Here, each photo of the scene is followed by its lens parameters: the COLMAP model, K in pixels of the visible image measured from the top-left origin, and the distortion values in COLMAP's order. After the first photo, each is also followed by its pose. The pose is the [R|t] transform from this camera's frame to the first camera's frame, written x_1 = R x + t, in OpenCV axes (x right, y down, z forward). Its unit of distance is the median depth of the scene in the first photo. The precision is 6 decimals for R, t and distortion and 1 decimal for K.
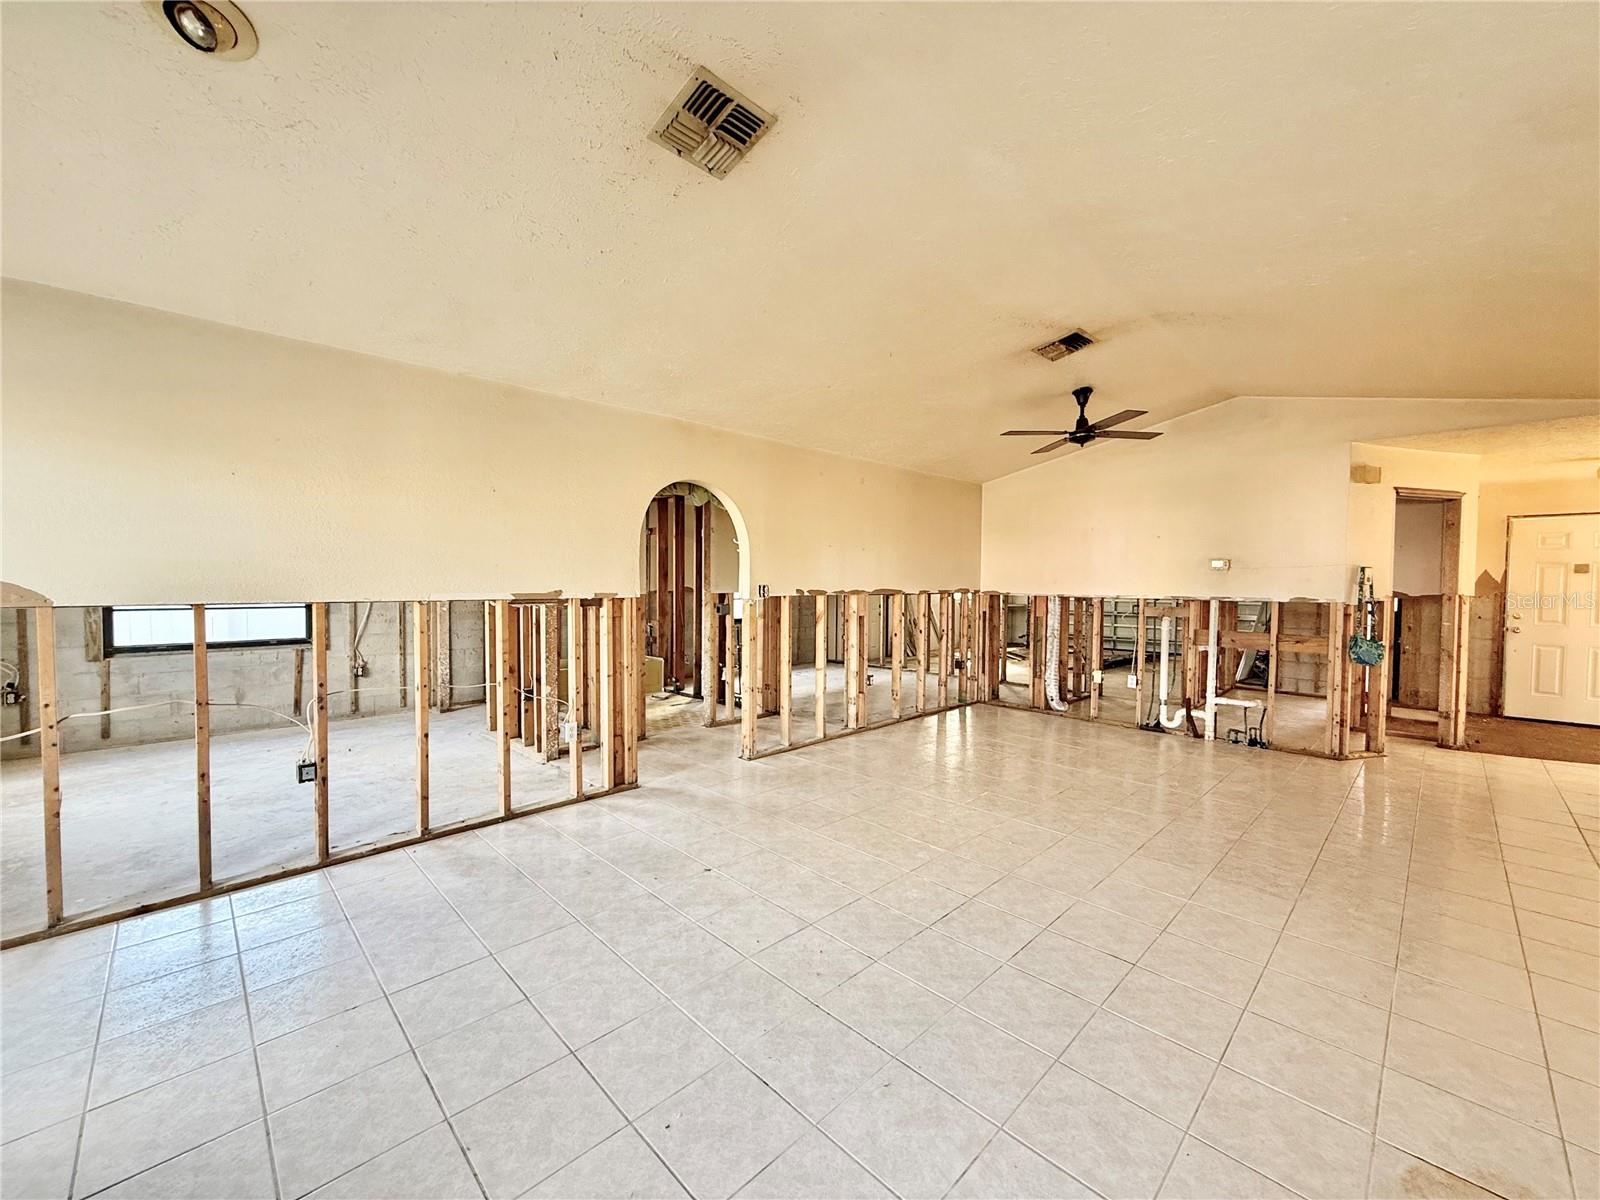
lens RADIAL K [[634.7, 0, 800.4], [0, 634.7, 603.2], [0, 0, 1]] dist [0.000770, -0.000585]
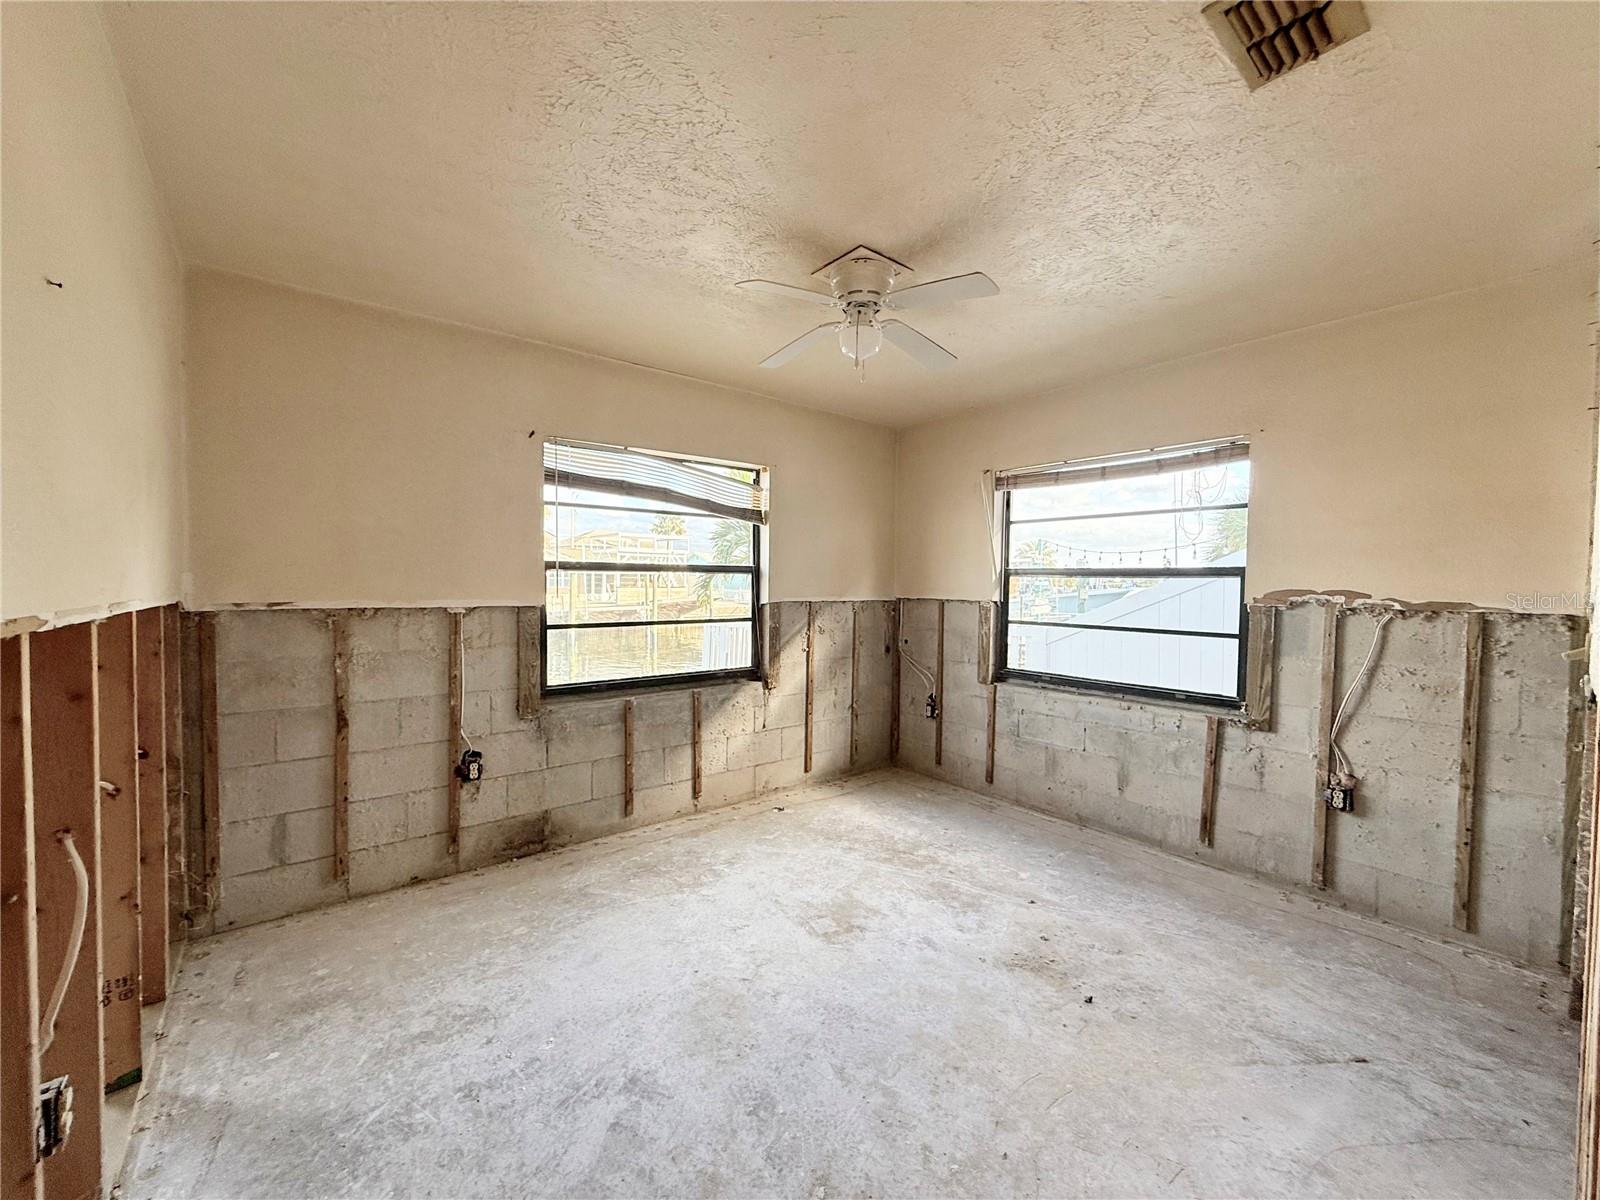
lens RADIAL K [[634.7, 0, 805.0], [0, 634.7, 603.3], [0, 0, 1]] dist [0.000770, -0.000585]
pose [[-0.117363, 0.029873, -0.992640, -0.254310], [-0.039863, 0.998600, 0.034765, -0.023744], [0.992289, 0.043649, -0.116007, 0.737946]]
